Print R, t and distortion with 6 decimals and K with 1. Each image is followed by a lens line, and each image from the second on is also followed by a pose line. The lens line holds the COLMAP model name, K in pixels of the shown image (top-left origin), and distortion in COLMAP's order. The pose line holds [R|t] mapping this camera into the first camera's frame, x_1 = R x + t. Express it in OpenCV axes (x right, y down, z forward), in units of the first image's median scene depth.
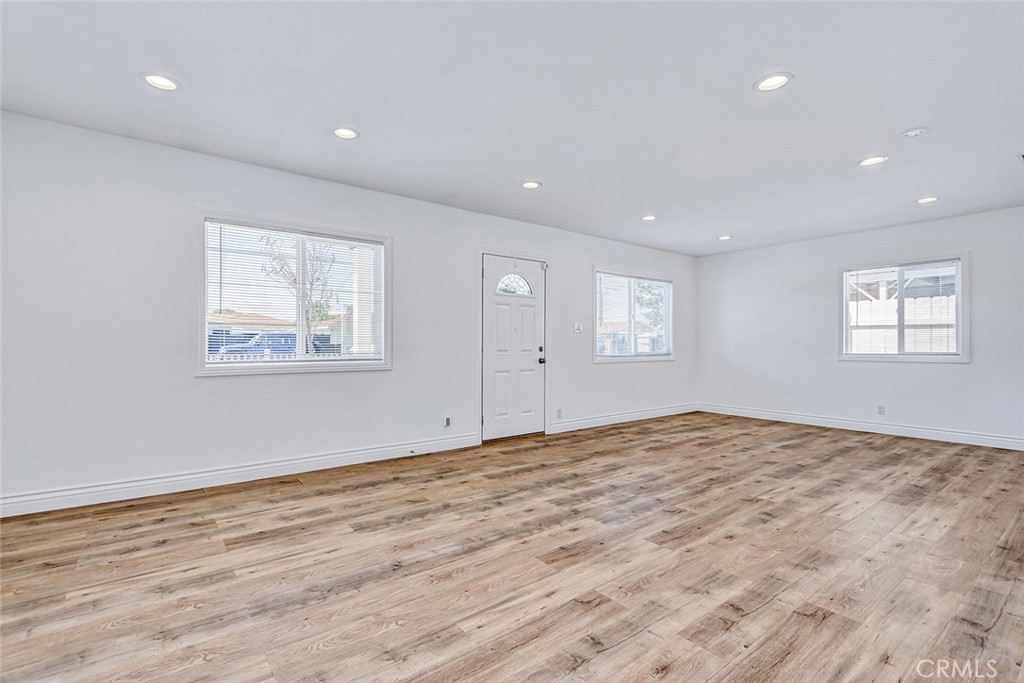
lens RADIAL K [[466.7, 0, 501.0], [0, 466.7, 341.8], [0, 0, 1]] dist [0.001407, -0.000024]
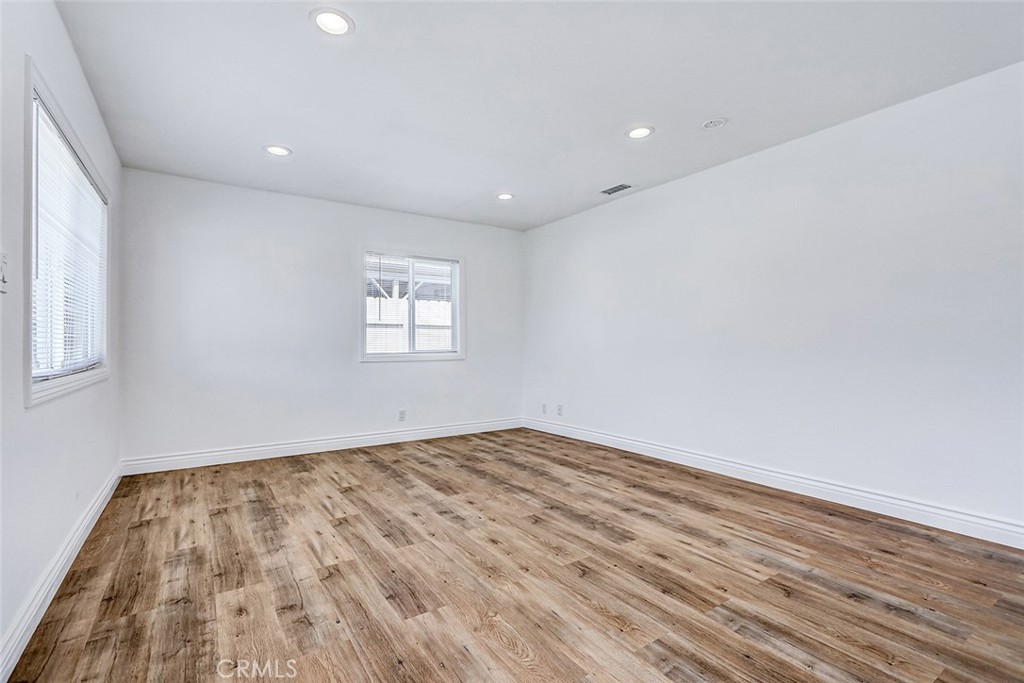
lens RADIAL K [[466.7, 0, 501.0], [0, 466.7, 341.8], [0, 0, 1]] dist [0.001407, -0.000024]
pose [[0.069702, 0.003199, 0.997563, -0.100476], [-0.004415, 0.999986, -0.002898, 0.010007], [-0.997558, -0.004202, 0.069715, 1.170014]]
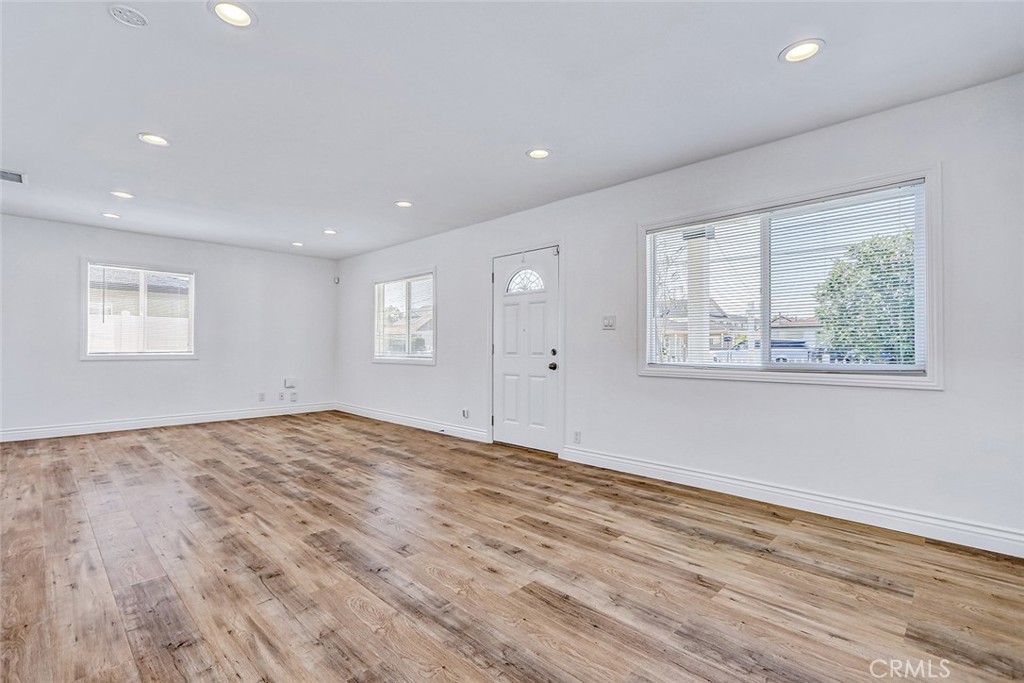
lens RADIAL K [[466.7, 0, 501.0], [0, 466.7, 341.8], [0, 0, 1]] dist [0.001407, -0.000024]
pose [[0.137886, -0.013278, -0.990359, 1.355441], [0.002166, 0.999912, -0.013105, 0.011822], [0.990446, -0.000339, 0.137902, 1.210211]]
